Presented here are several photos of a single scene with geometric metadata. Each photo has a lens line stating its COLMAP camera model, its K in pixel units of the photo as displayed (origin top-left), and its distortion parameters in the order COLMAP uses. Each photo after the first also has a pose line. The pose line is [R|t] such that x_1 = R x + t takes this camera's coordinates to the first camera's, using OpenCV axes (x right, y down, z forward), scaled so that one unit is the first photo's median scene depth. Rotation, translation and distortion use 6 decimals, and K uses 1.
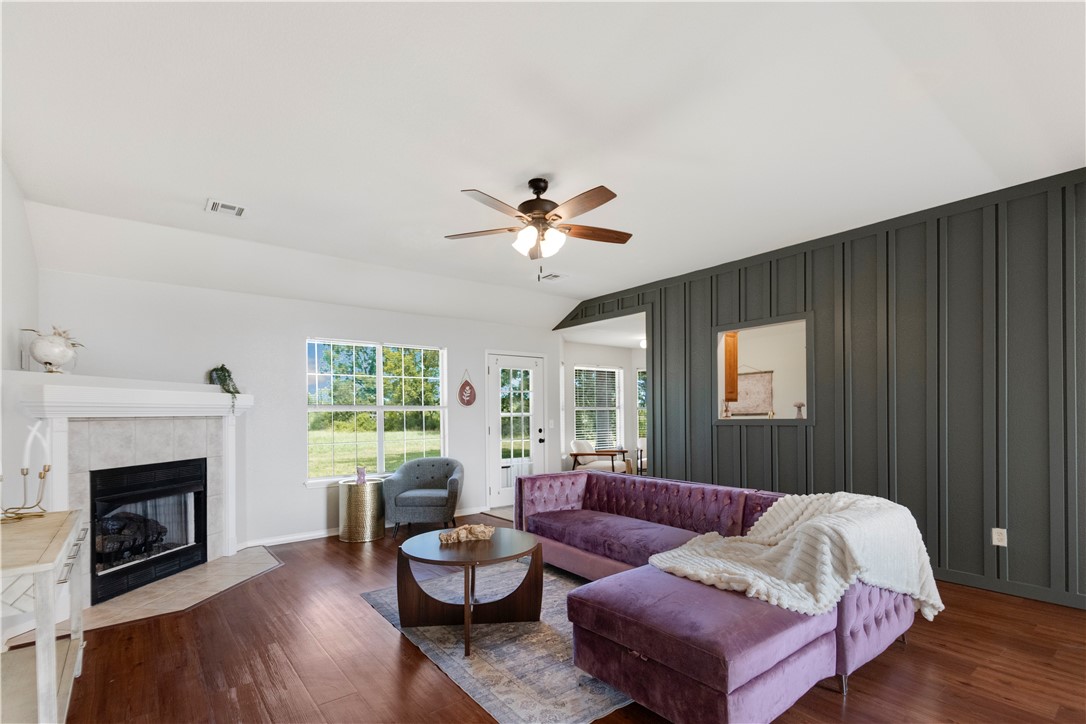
lens RADIAL K [[508.5, 0, 539.9], [0, 508.5, 413.4], [0, 0, 1]] dist [-0.001067, -0.000242]
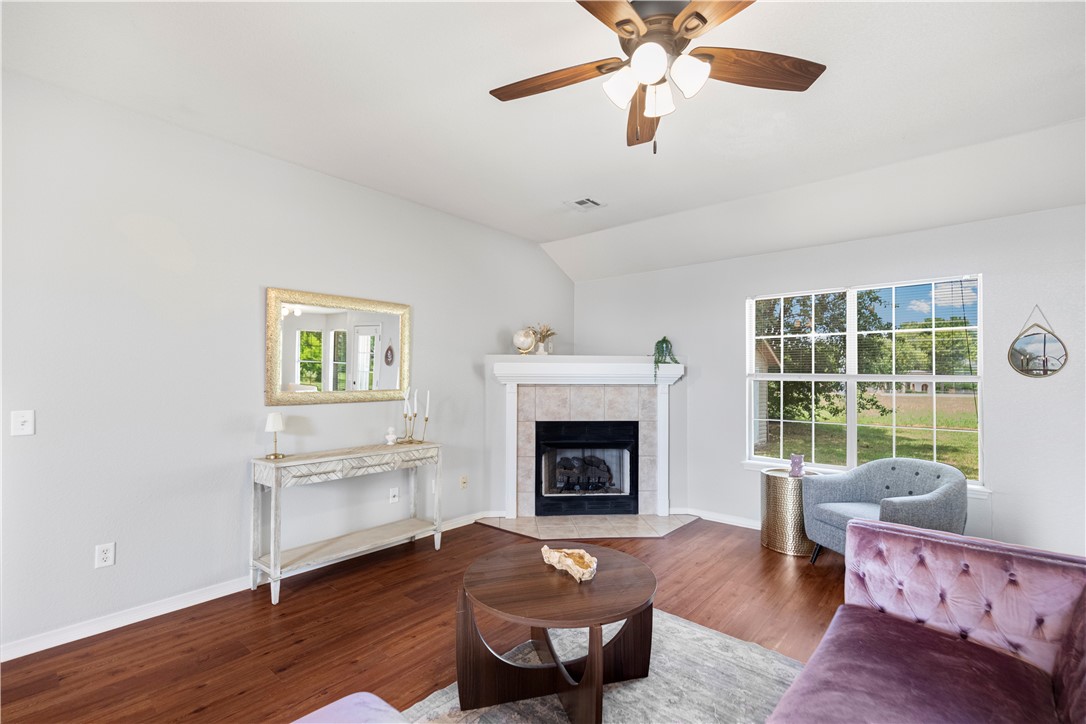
lens RADIAL K [[491.0, 0, 539.8], [0, 491.0, 366.7], [0, 0, 1]] dist [0.001250, -0.000273]
pose [[0.180348, -0.009638, -0.983556, 0.382561], [-0.008589, 0.999898, -0.011373, -0.019572], [0.983565, 0.010499, 0.180247, 0.594876]]
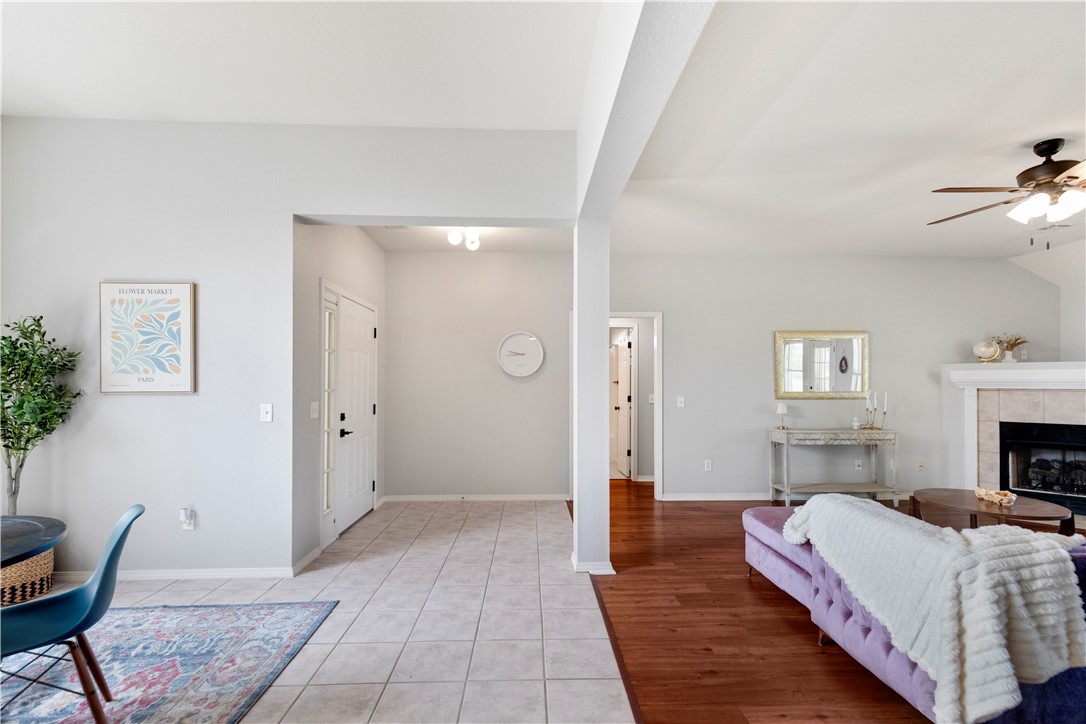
lens RADIAL K [[492.4, 0, 541.5], [0, 492.4, 377.6], [0, 0, 1]] dist [0.007825, -0.000256]
pose [[-0.598248, 0.001418, -0.801310, 0.987259], [0.002129, 0.999998, 0.000180, -0.023760], [0.801309, -0.001598, -0.598249, 0.606709]]
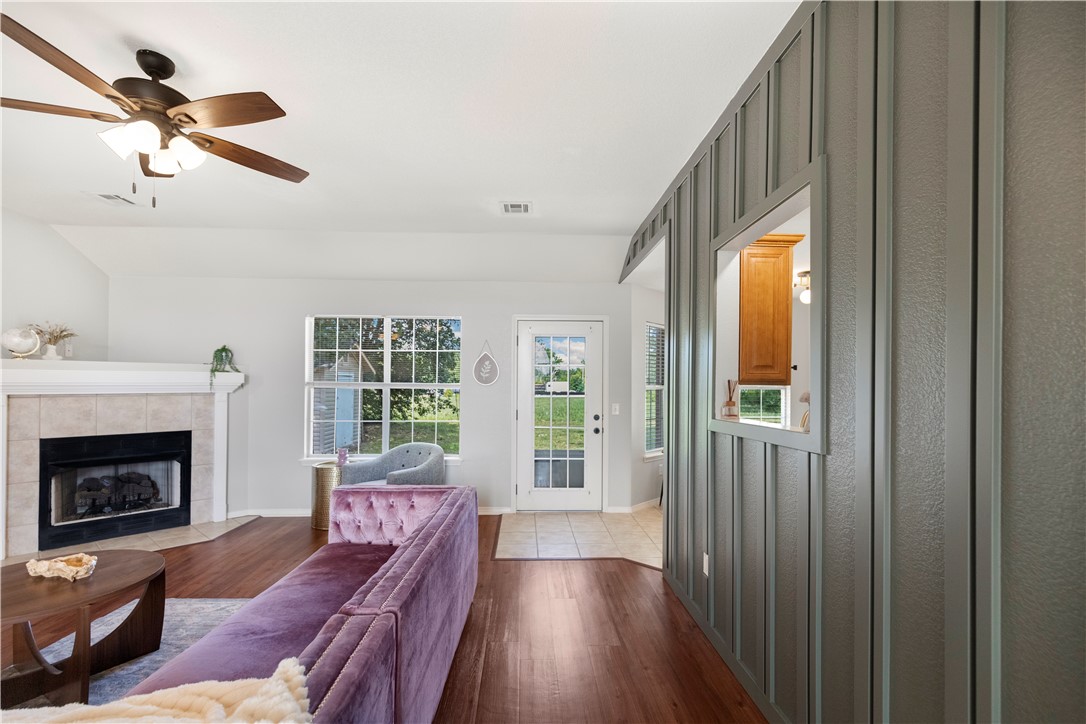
lens RADIAL K [[498.2, 0, 549.1], [0, 498.2, 380.3], [0, 0, 1]] dist [0.006943, 0.000025]
pose [[0.805920, 0.011305, -0.591916, 0.623304], [-0.014142, 0.999900, -0.000159, -0.033293], [0.591855, 0.008499, 0.806000, 0.590406]]
